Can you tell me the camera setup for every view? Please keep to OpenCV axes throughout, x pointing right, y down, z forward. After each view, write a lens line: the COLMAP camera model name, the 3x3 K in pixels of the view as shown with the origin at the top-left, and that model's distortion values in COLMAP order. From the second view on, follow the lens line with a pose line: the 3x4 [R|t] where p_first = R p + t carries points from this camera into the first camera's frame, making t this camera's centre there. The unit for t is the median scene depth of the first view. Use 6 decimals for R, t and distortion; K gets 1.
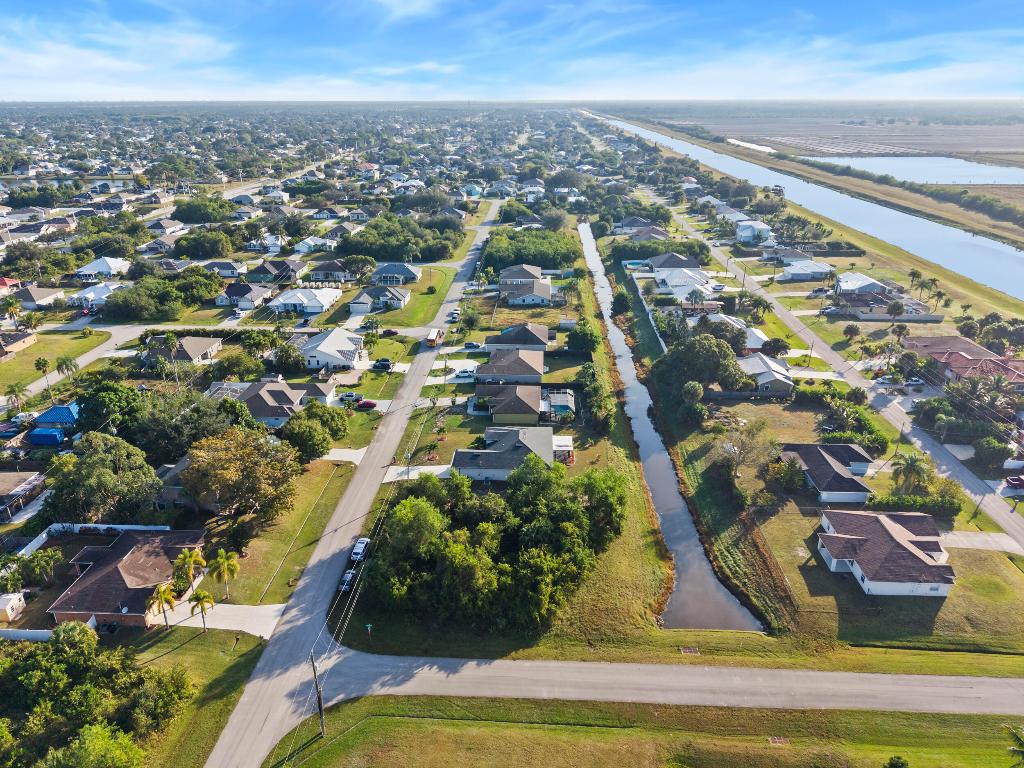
lens RADIAL K [[680.3, 0, 512.0], [0, 680.3, 384.0], [0, 0, 1]] dist [0.061921, -0.105994]
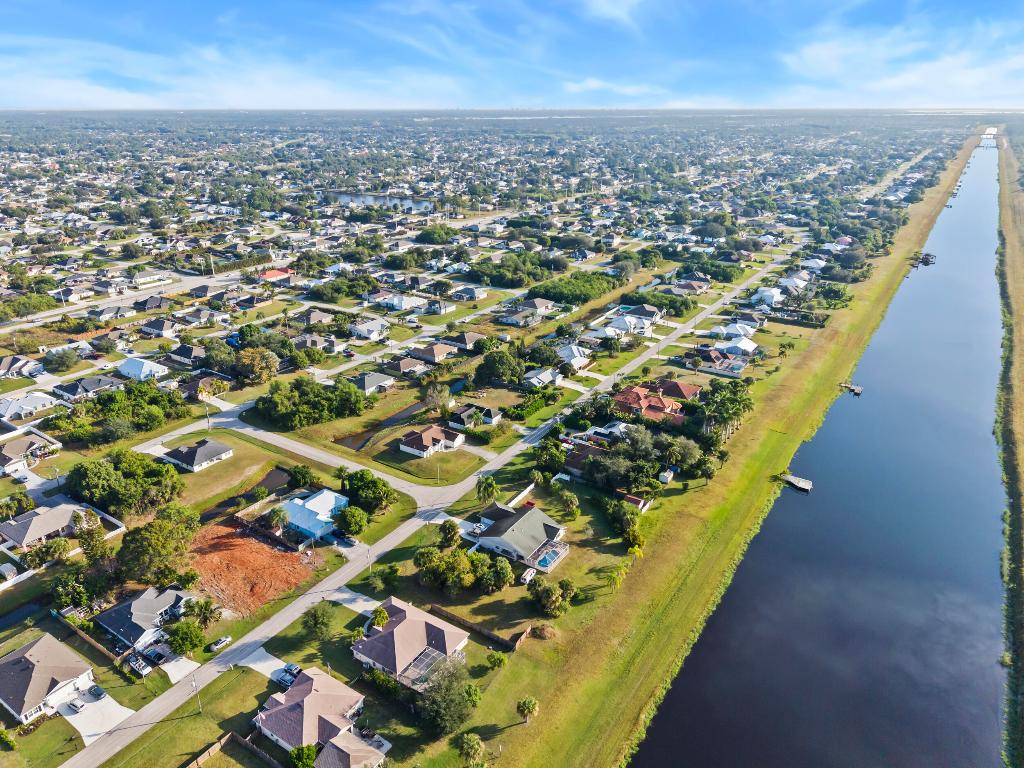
lens RADIAL K [[683.8, 0, 512.0], [0, 683.8, 384.0], [0, 0, 1]] dist [0.008668, -0.004861]
pose [[0.860245, 0.192089, -0.472314, 1.045234], [-0.197035, 0.979599, 0.039532, -0.053589], [0.470273, 0.059055, 0.880543, -0.513937]]
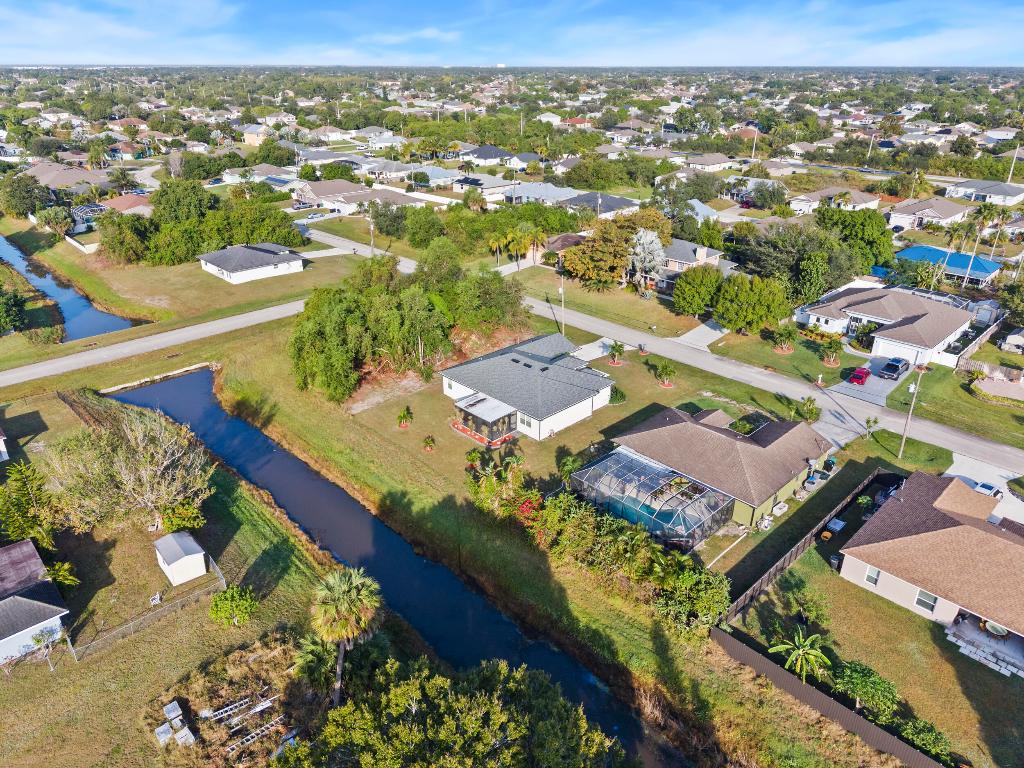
lens RADIAL K [[683.8, 0, 512.0], [0, 683.8, 384.0], [0, 0, 1]] dist [0.008668, -0.004861]
pose [[-0.684963, 0.303095, -0.662540, 0.309824], [-0.282204, 0.728003, 0.624798, -0.205196], [0.671704, 0.614934, -0.413121, 0.907071]]
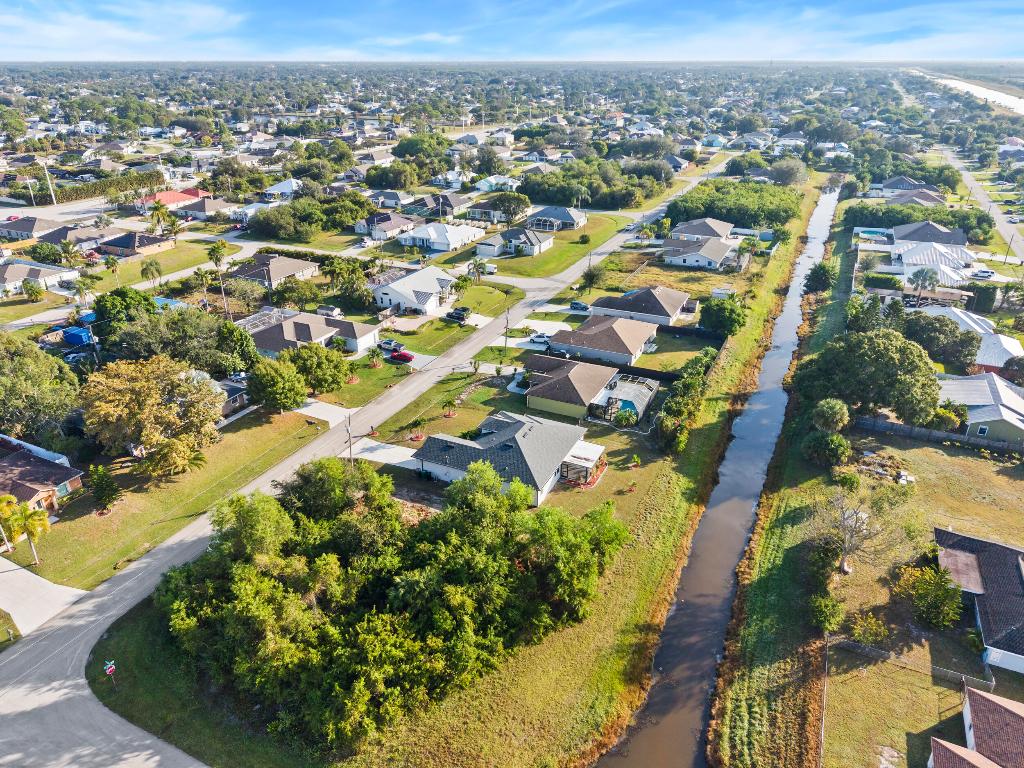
lens RADIAL K [[683.8, 0, 512.0], [0, 683.8, 384.0], [0, 0, 1]] dist [0.008668, -0.004861]
pose [[0.920865, 0.167707, -0.351969, 0.173079], [-0.150707, 0.985701, 0.075373, -0.016630], [0.359576, -0.016364, 0.932972, 0.248619]]
